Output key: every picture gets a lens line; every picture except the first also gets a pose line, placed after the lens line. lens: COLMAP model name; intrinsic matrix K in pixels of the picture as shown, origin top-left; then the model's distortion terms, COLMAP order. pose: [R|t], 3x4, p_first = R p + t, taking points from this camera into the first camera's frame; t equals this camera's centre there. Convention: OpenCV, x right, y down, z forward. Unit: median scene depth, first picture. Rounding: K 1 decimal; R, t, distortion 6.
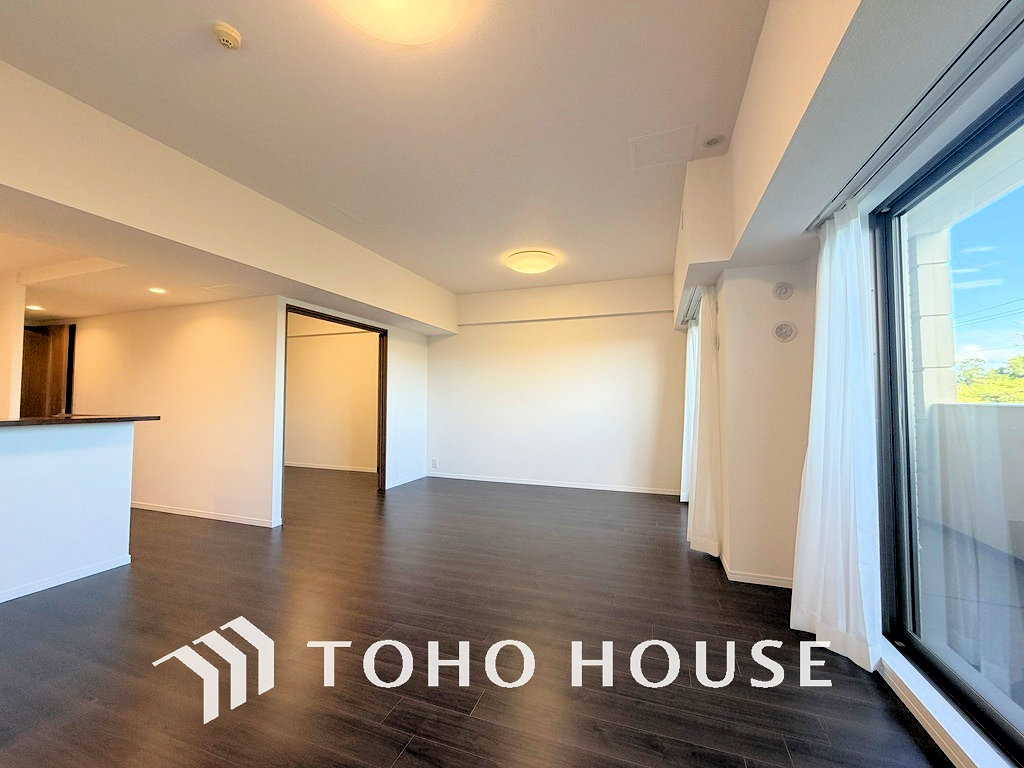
lens RADIAL K [[410.5, 0, 510.9], [0, 410.5, 386.6], [0, 0, 1]] dist [-0.001582, 0.000475]
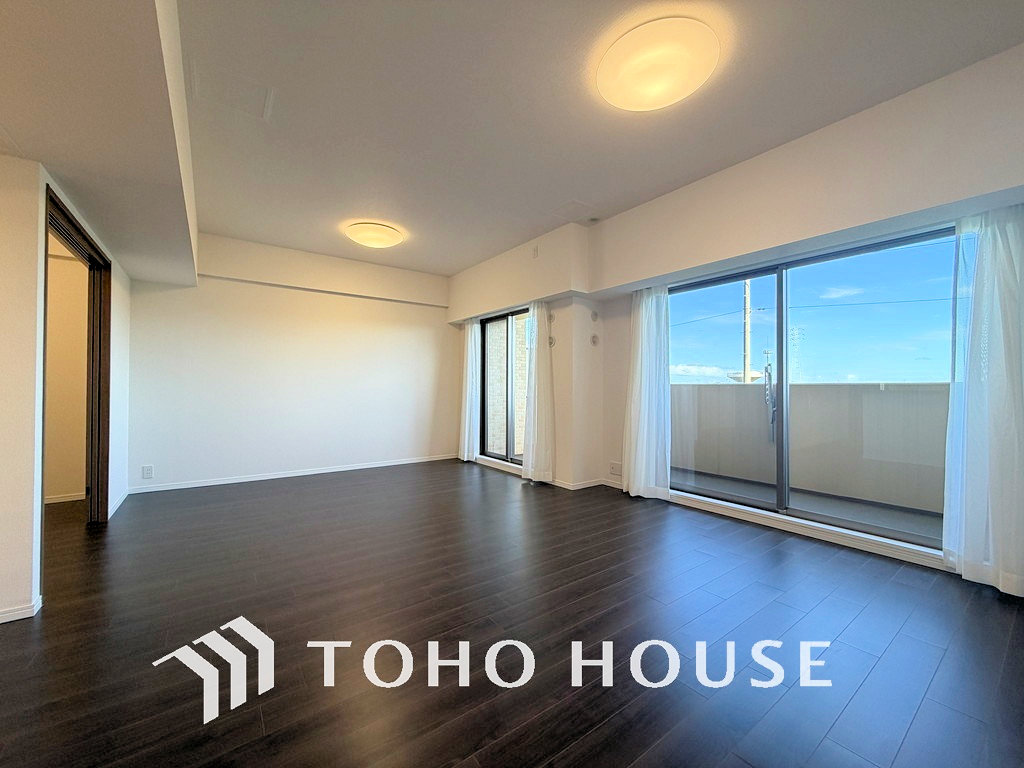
lens RADIAL K [[410.5, 0, 507.3], [0, 410.5, 383.9], [0, 0, 1]] dist [-0.001582, 0.000475]
pose [[0.571009, -0.002632, 0.820940, -0.564351], [-0.027647, 0.999366, 0.022433, 0.013928], [-0.820478, -0.035506, 0.570574, 0.182241]]
